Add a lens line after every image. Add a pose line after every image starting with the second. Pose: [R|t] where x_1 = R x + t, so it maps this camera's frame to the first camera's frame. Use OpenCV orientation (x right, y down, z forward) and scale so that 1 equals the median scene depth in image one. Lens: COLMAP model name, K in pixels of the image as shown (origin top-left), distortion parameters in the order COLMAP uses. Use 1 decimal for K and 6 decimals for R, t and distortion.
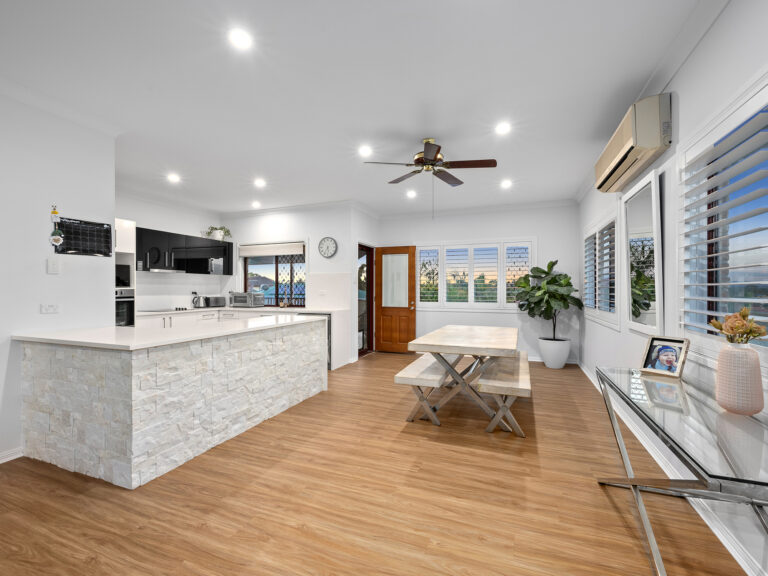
lens RADIAL K [[352.8, 0, 380.5], [0, 352.8, 287.7], [0, 0, 1]] dist [0.001539, 0.001025]
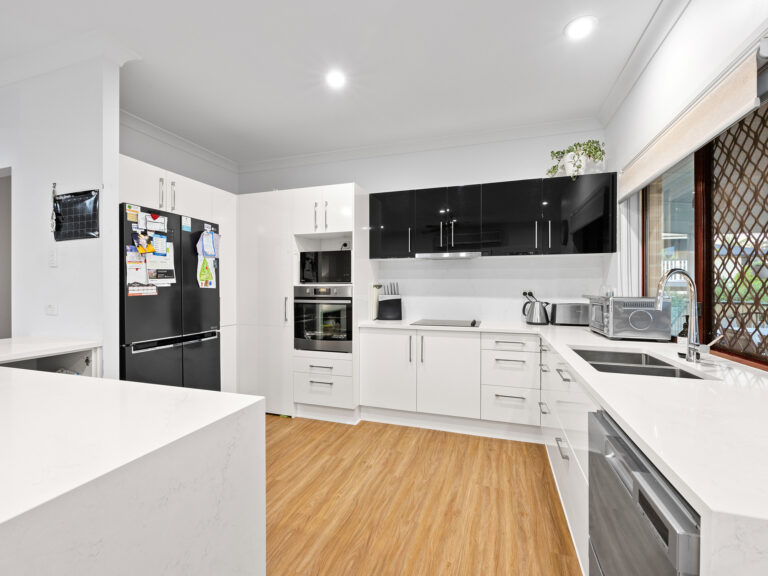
lens RADIAL K [[352.8, 0, 384.1], [0, 352.8, 286.8], [0, 0, 1]] dist [0.001539, 0.001025]
pose [[0.054479, -0.000425, -0.998515, -0.041816], [0.003087, 0.999995, -0.000257, 0.005023], [0.998510, -0.003069, 0.054481, 0.977902]]
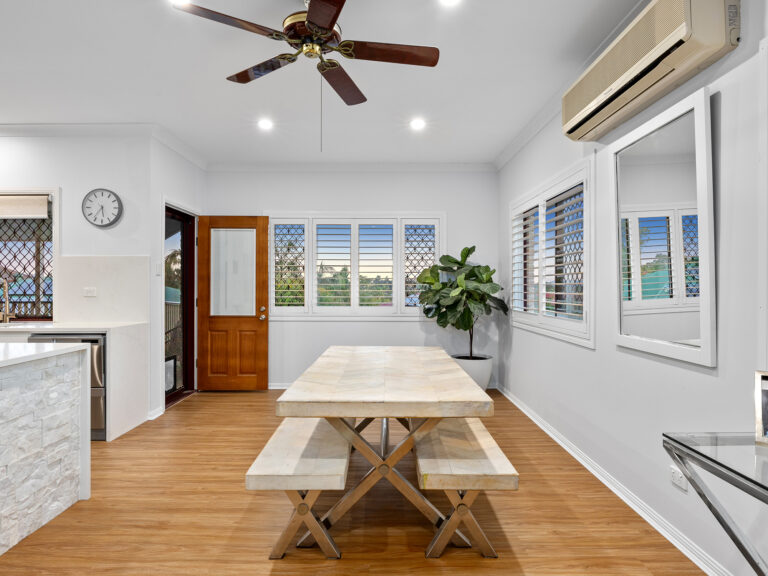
lens RADIAL K [[442.4, 0, 382.8], [0, 442.4, 287.3], [0, 0, 1]] dist [-0.005966, -0.003643]
pose [[0.926428, 0.001558, 0.376470, -0.007553], [-0.002920, 0.999991, 0.003047, 0.003439], [-0.376462, -0.003922, 0.926424, 0.260395]]
